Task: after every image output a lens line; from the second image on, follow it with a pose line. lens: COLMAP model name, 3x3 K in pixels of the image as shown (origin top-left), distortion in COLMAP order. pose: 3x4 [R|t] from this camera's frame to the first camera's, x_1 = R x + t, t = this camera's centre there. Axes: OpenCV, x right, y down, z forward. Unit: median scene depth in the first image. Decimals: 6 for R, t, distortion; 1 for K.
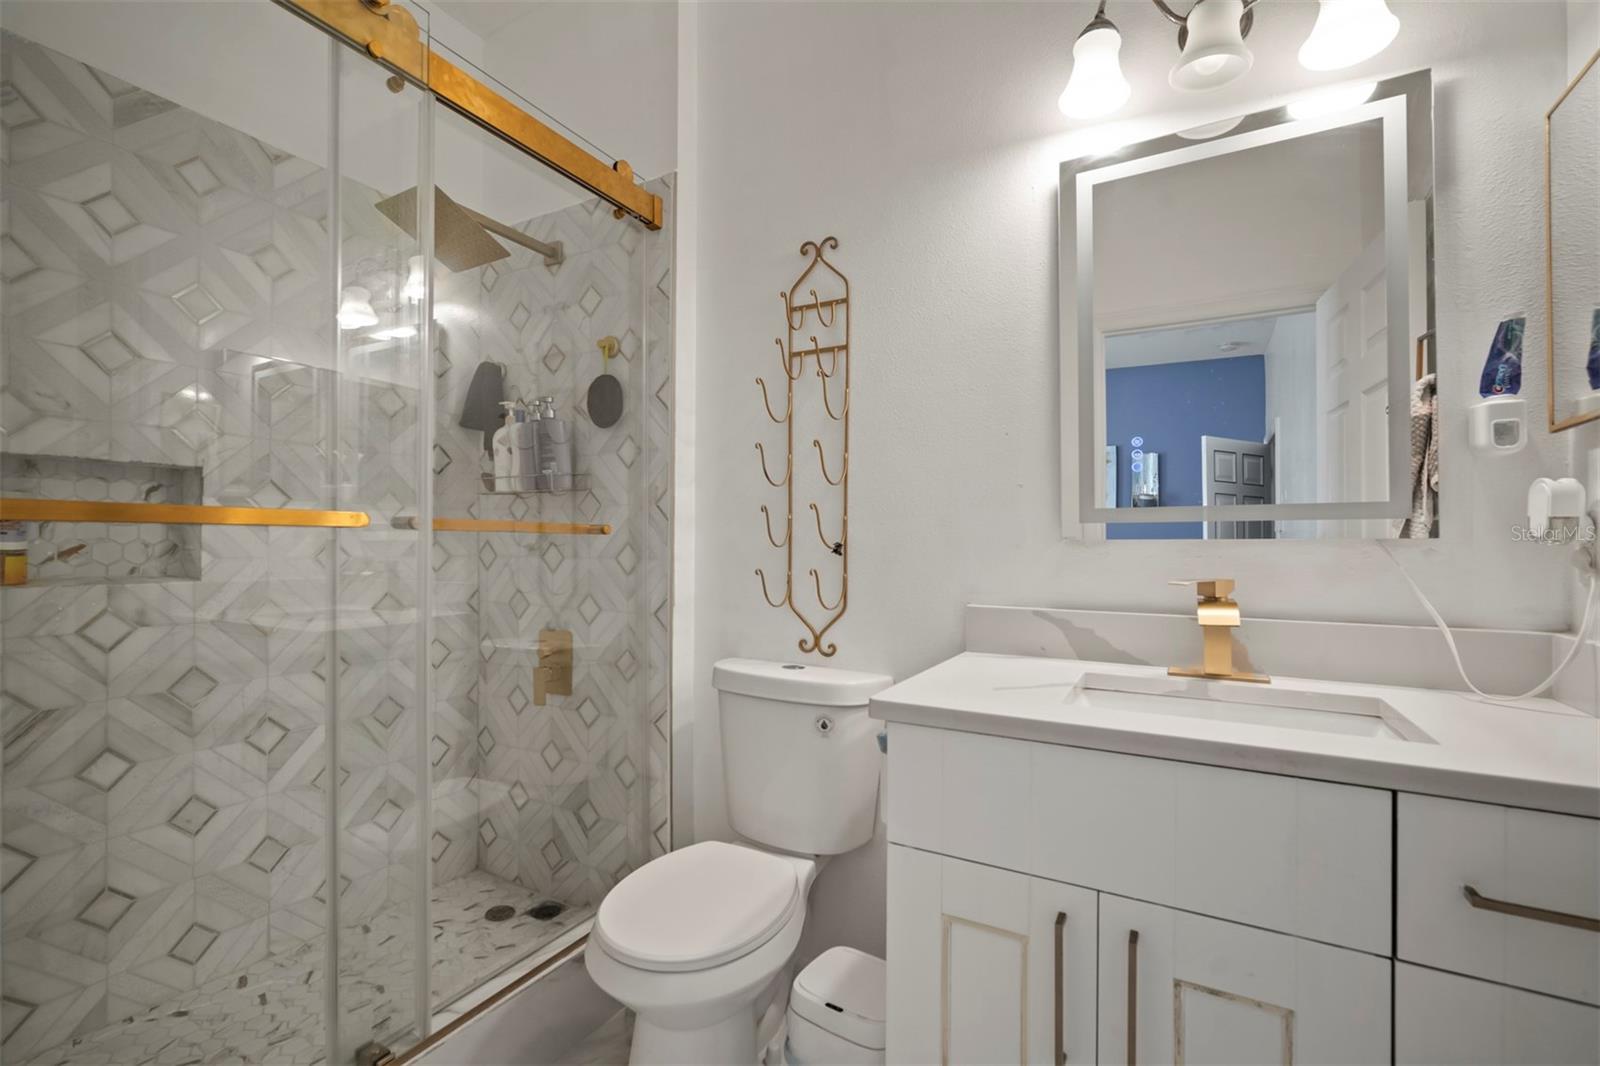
lens RADIAL K [[705.6, 0, 802.1], [0, 705.6, 516.6], [0, 0, 1]] dist [-0.004217, 0.000724]
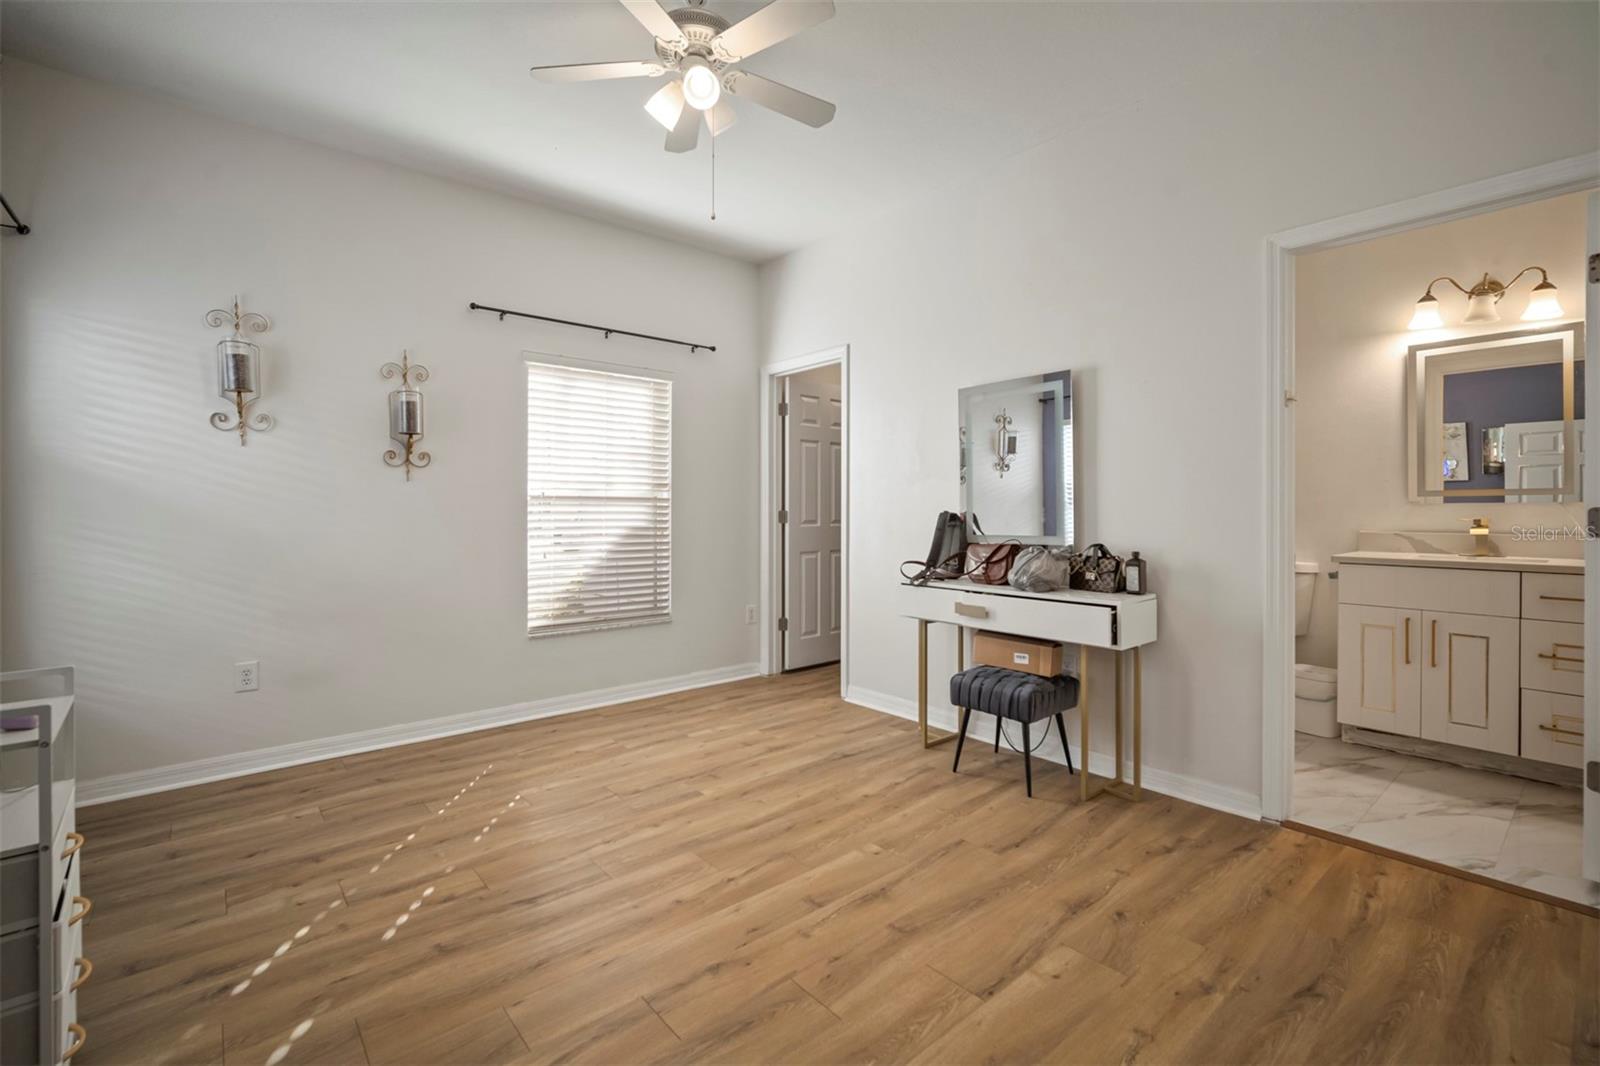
lens RADIAL K [[705.6, 0, 802.1], [0, 705.6, 516.6], [0, 0, 1]] dist [-0.004217, 0.000724]
pose [[0.935442, -0.014204, -0.353195, -0.885068], [0.031304, 0.998595, 0.042750, -0.111905], [0.352091, -0.051046, 0.934573, -2.426026]]
